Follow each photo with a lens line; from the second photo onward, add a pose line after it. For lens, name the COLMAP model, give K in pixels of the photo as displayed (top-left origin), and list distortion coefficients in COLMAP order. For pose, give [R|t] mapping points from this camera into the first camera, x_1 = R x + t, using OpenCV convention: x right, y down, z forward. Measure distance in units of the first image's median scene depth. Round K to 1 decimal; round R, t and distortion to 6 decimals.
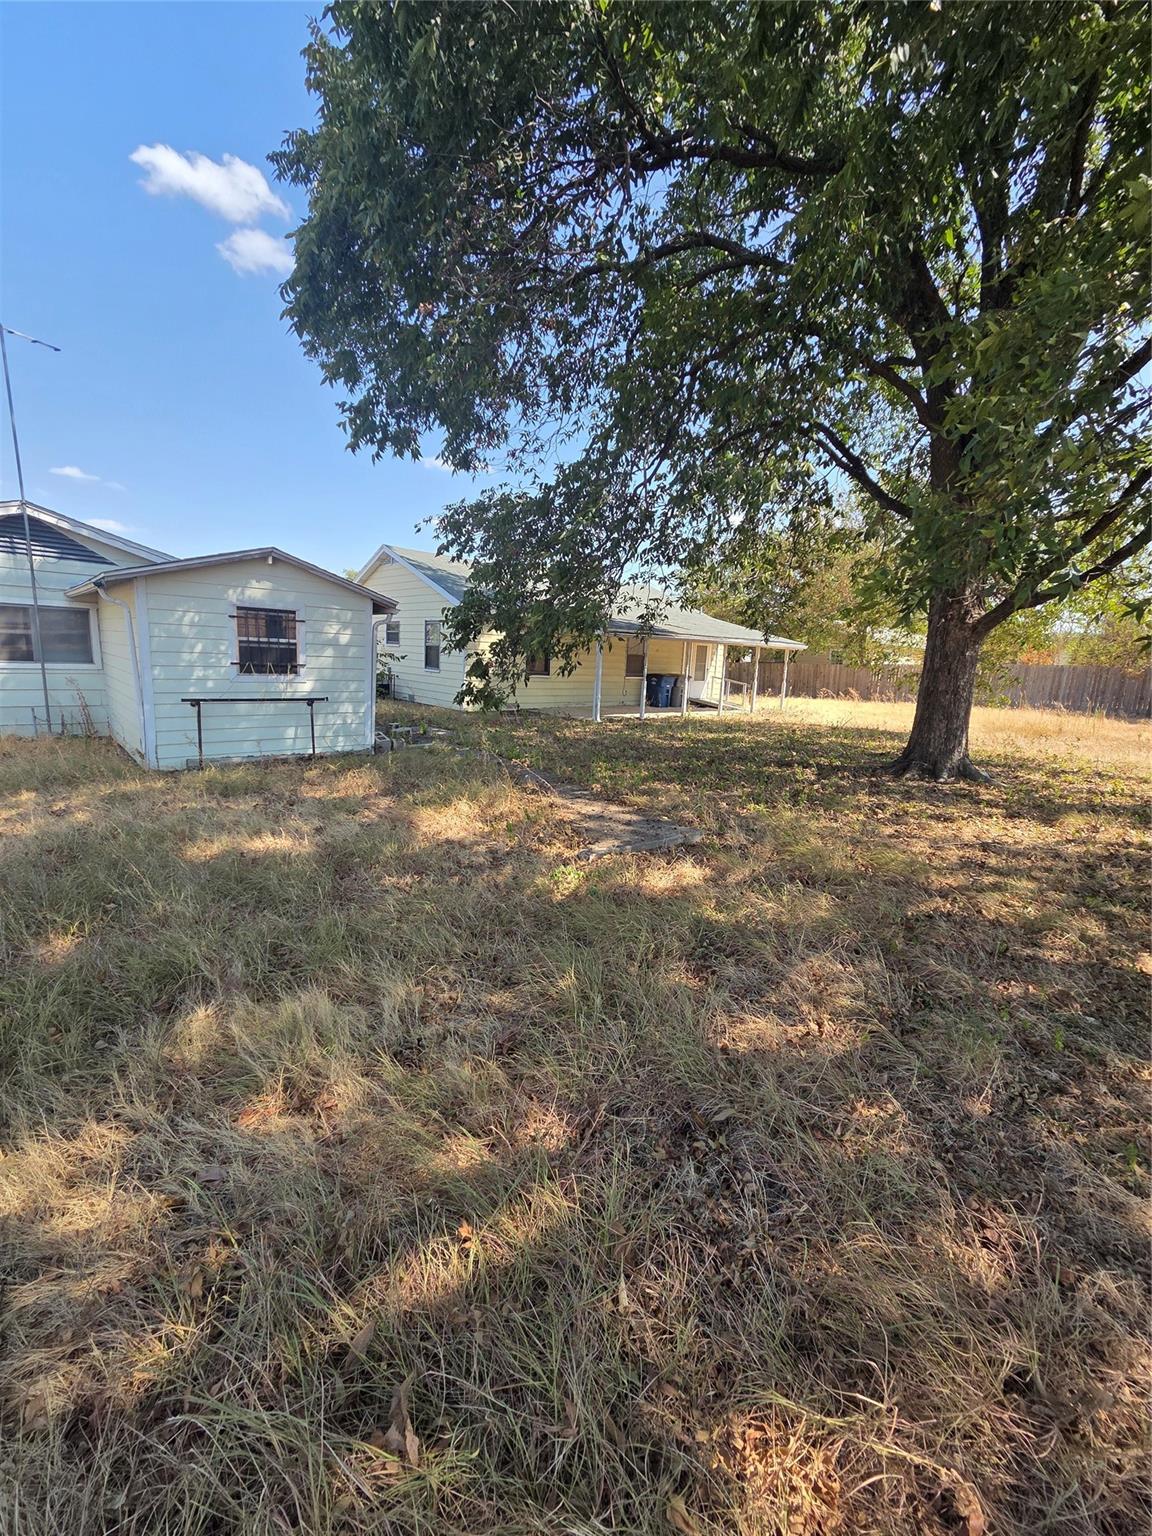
lens RADIAL K [[616.8, 0, 576.0], [0, 616.8, 768.0], [0, 0, 1]] dist [0.028212, -0.000004]
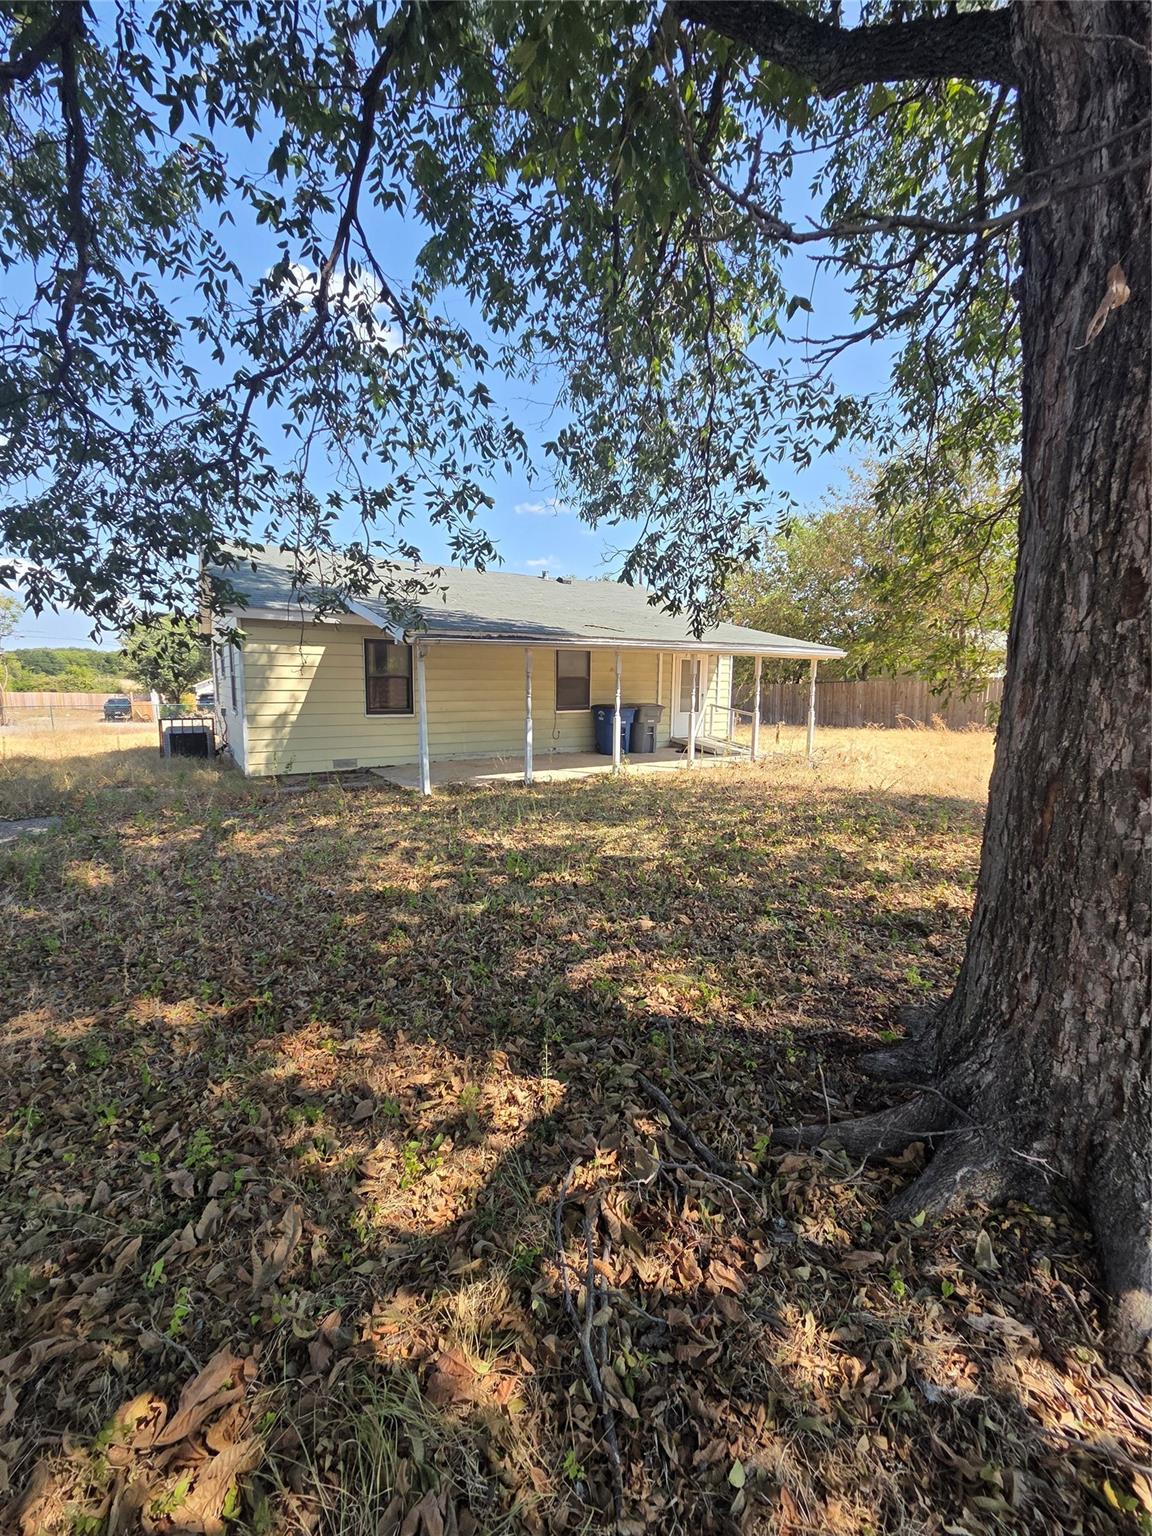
lens RADIAL K [[625.2, 0, 576.0], [0, 625.2, 768.0], [0, 0, 1]] dist [-0.029360, 0.010201]
pose [[0.986999, -0.018287, -0.159680, 0.299758], [0.010634, 0.998759, -0.048650, -0.077534], [0.160371, 0.046319, 0.985969, 0.512223]]
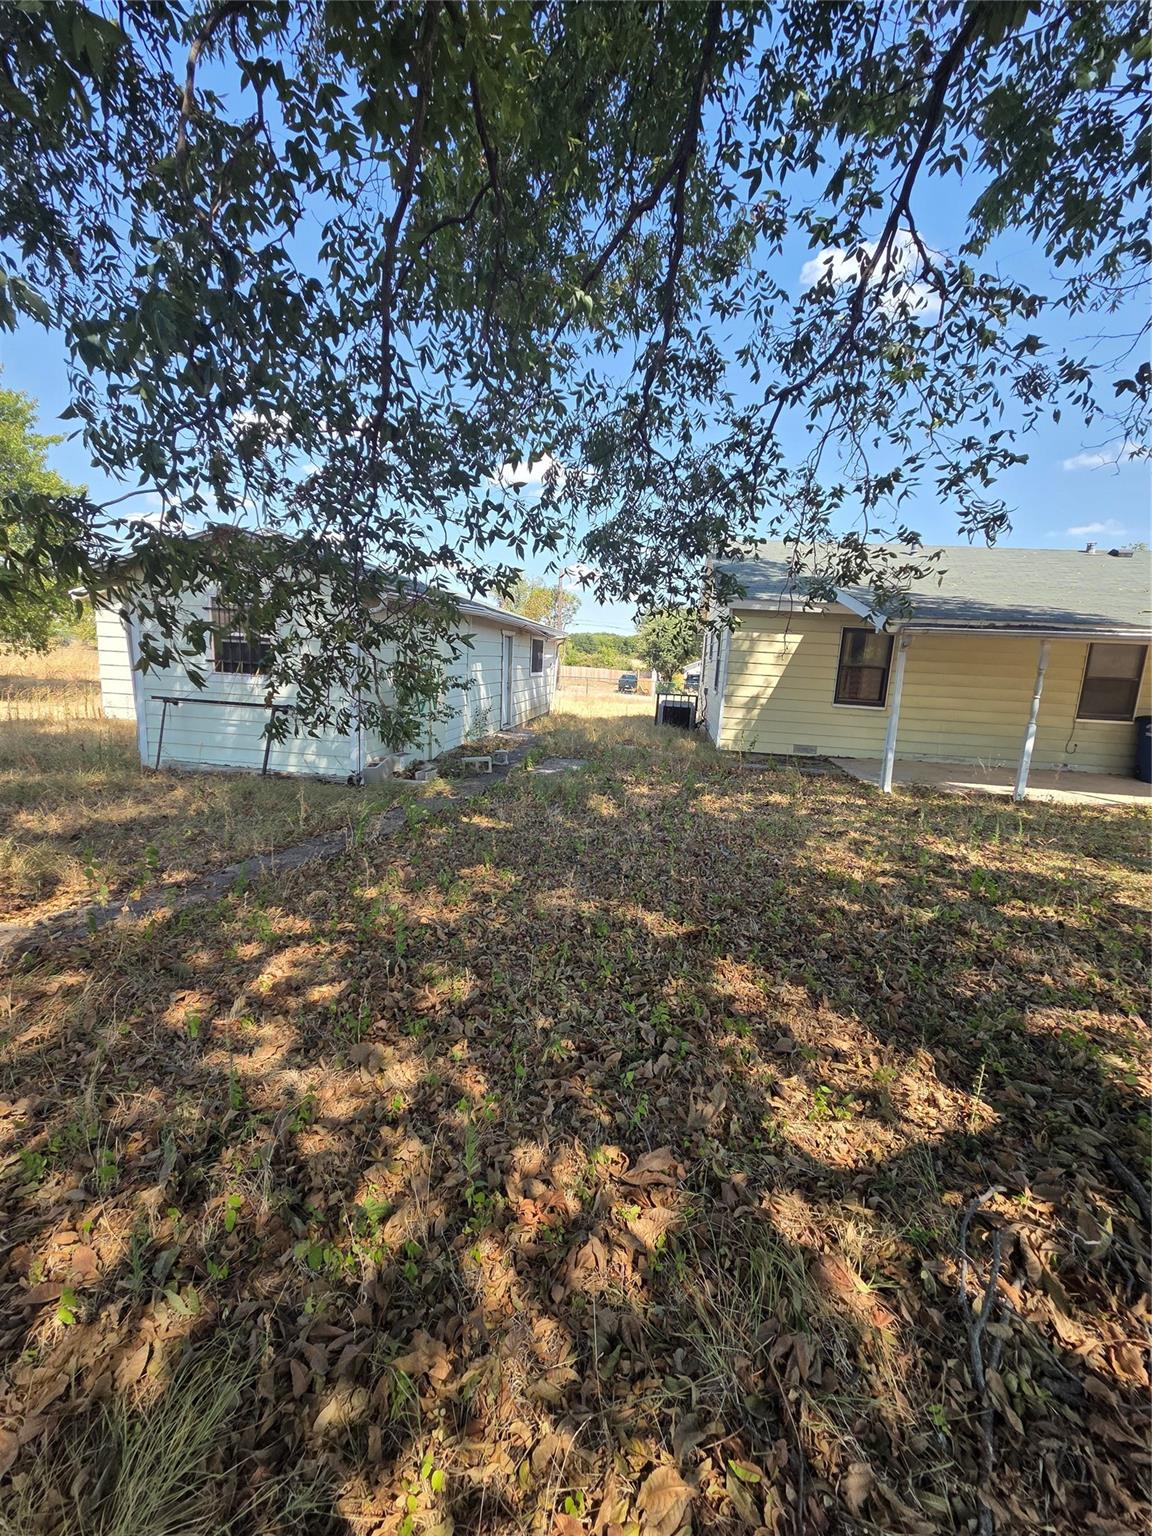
lens RADIAL K [[614.3, 0, 576.0], [0, 614.3, 768.0], [0, 0, 1]] dist [0.000515, 0.000384]
pose [[0.641145, 0.120375, -0.757920, 0.304815], [-0.155287, 0.987541, 0.025483, -0.074440], [0.751544, 0.101357, 0.651850, 0.497664]]
